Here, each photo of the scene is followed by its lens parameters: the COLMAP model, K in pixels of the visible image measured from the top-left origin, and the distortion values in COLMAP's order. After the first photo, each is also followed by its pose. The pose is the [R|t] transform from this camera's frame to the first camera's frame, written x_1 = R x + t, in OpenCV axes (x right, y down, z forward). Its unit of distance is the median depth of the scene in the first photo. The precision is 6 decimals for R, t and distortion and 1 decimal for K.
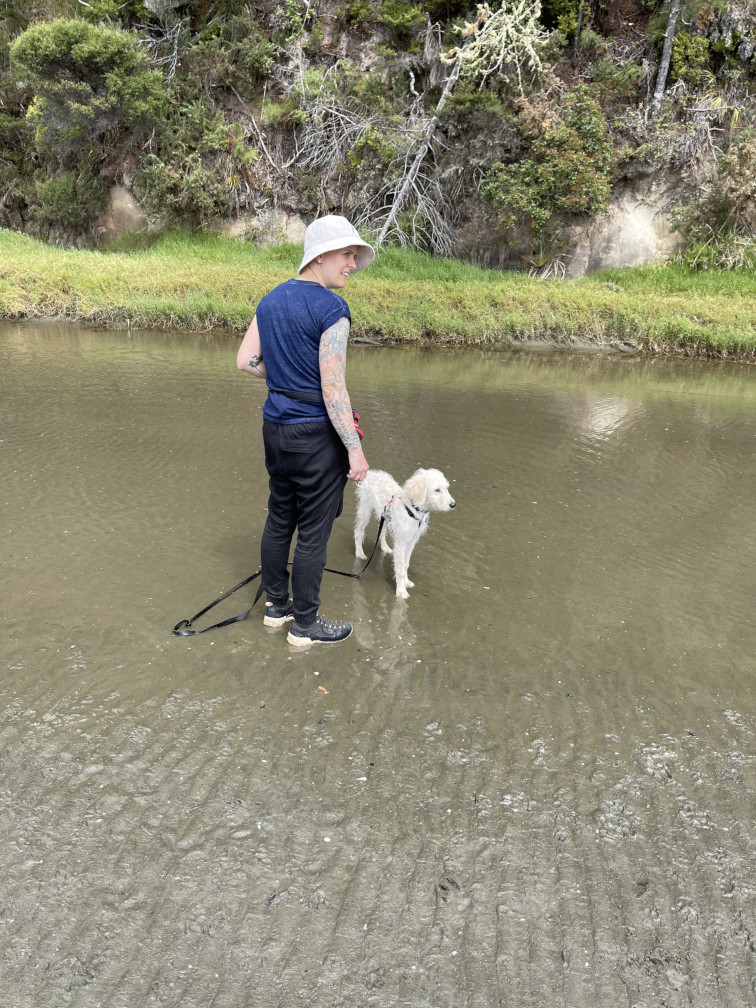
lens RADIAL K [[764.0, 0, 370.4], [0, 764.0, 508.2], [0, 0, 1]] dist [0.065334, -0.097283]
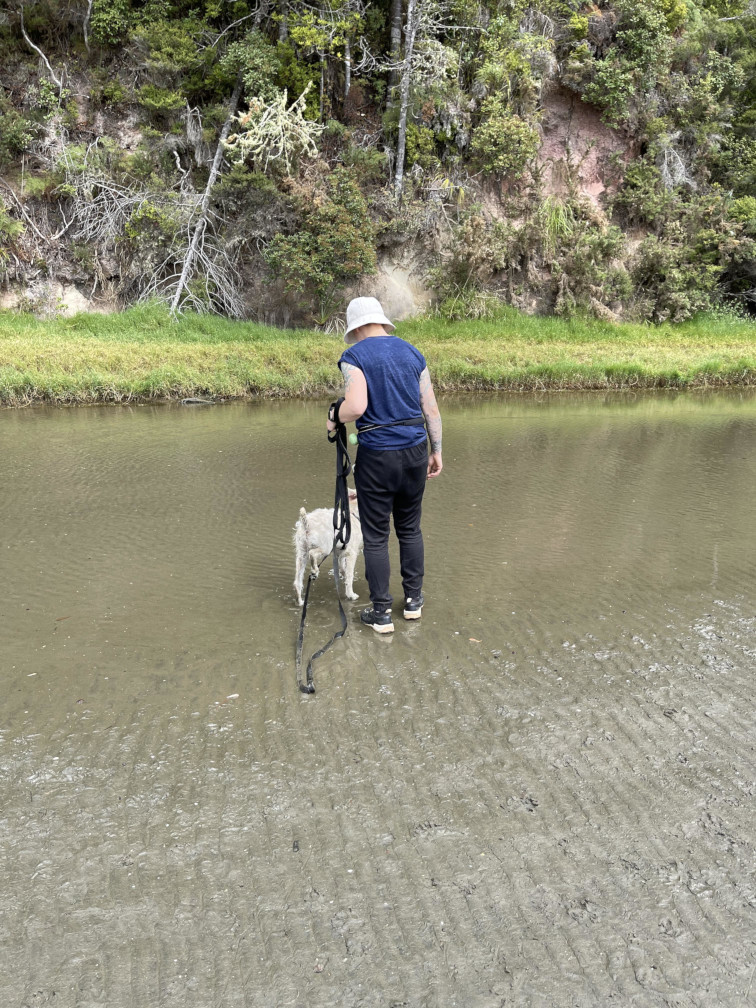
lens RADIAL K [[764.0, 0, 380.3], [0, 764.0, 505.9], [0, 0, 1]] dist [0.065334, -0.097283]
pose [[0.926238, -0.136074, 0.351521, -0.153414], [0.161422, 0.985918, -0.043686, 0.009047], [-0.340627, 0.097207, 0.935160, -0.048835]]
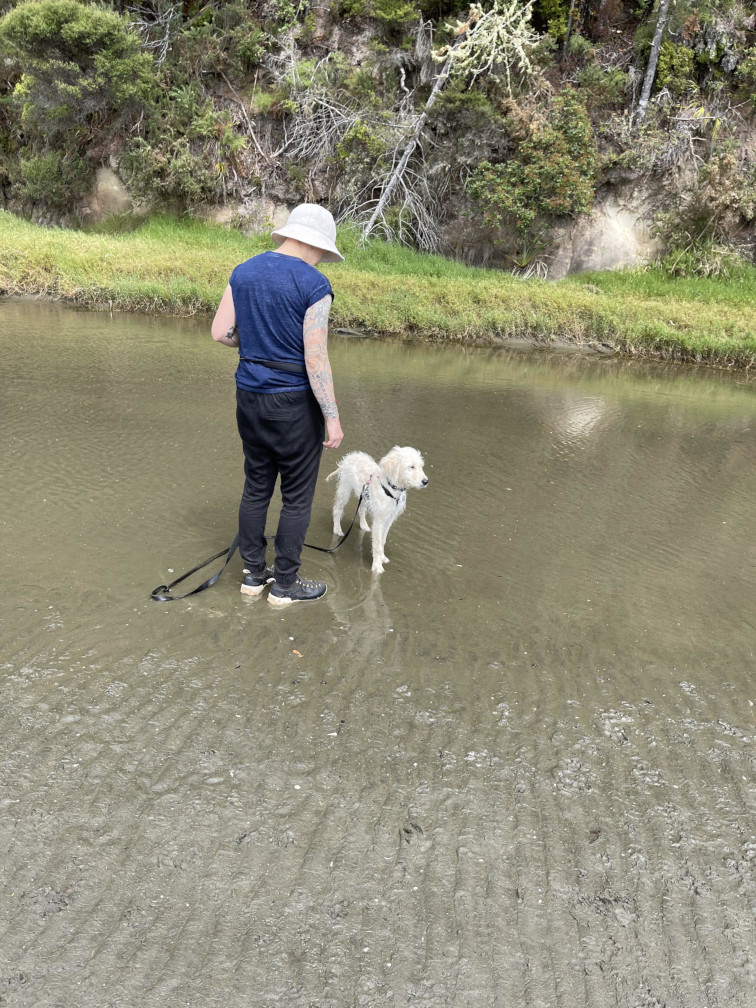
lens RADIAL K [[764.0, 0, 377.2], [0, 764.0, 504.7], [0, 0, 1]] dist [0.065334, -0.097283]
pose [[0.998823, 0.030891, 0.037408, 0.000142], [-0.030875, 0.999523, -0.000999, 0.008246], [-0.037421, -0.000157, 0.999300, -0.007395]]
